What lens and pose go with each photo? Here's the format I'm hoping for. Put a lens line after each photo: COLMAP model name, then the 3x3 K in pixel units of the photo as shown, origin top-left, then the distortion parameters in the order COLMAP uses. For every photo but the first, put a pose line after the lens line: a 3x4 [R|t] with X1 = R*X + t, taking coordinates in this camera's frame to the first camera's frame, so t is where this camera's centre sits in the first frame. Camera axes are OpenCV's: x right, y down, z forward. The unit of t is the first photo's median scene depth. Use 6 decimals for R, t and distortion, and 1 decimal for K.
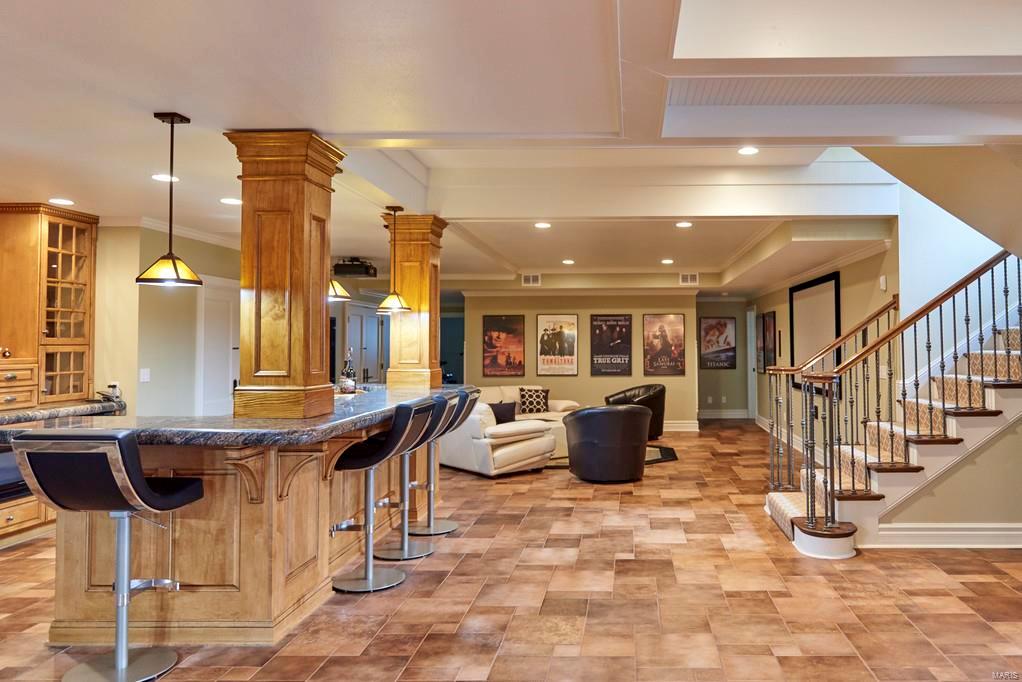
lens RADIAL K [[736.5, 0, 620.5], [0, 736.5, 315.4], [0, 0, 1]] dist [-0.002319, -0.000580]
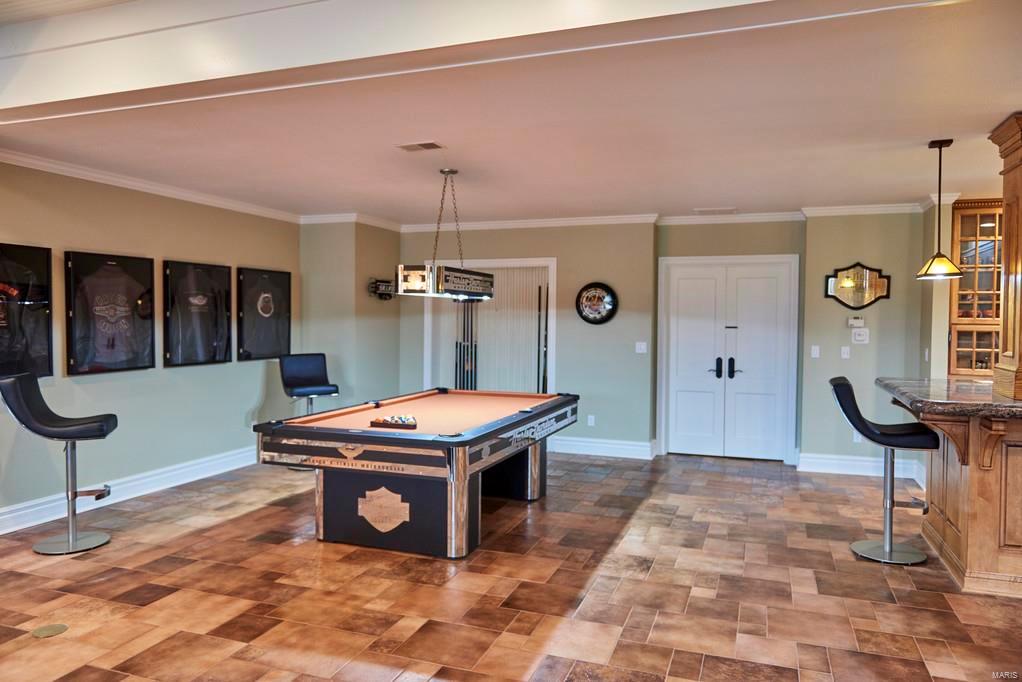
lens RADIAL K [[694.5, 0, 513.6], [0, 694.5, 337.2], [0, 0, 1]] dist [-0.003244, -0.002123]
pose [[-0.329821, 0.027448, -0.943644, 0.675567], [0.029885, 0.999380, 0.018624, 0.014261], [0.943570, -0.022058, -0.330437, 0.633418]]
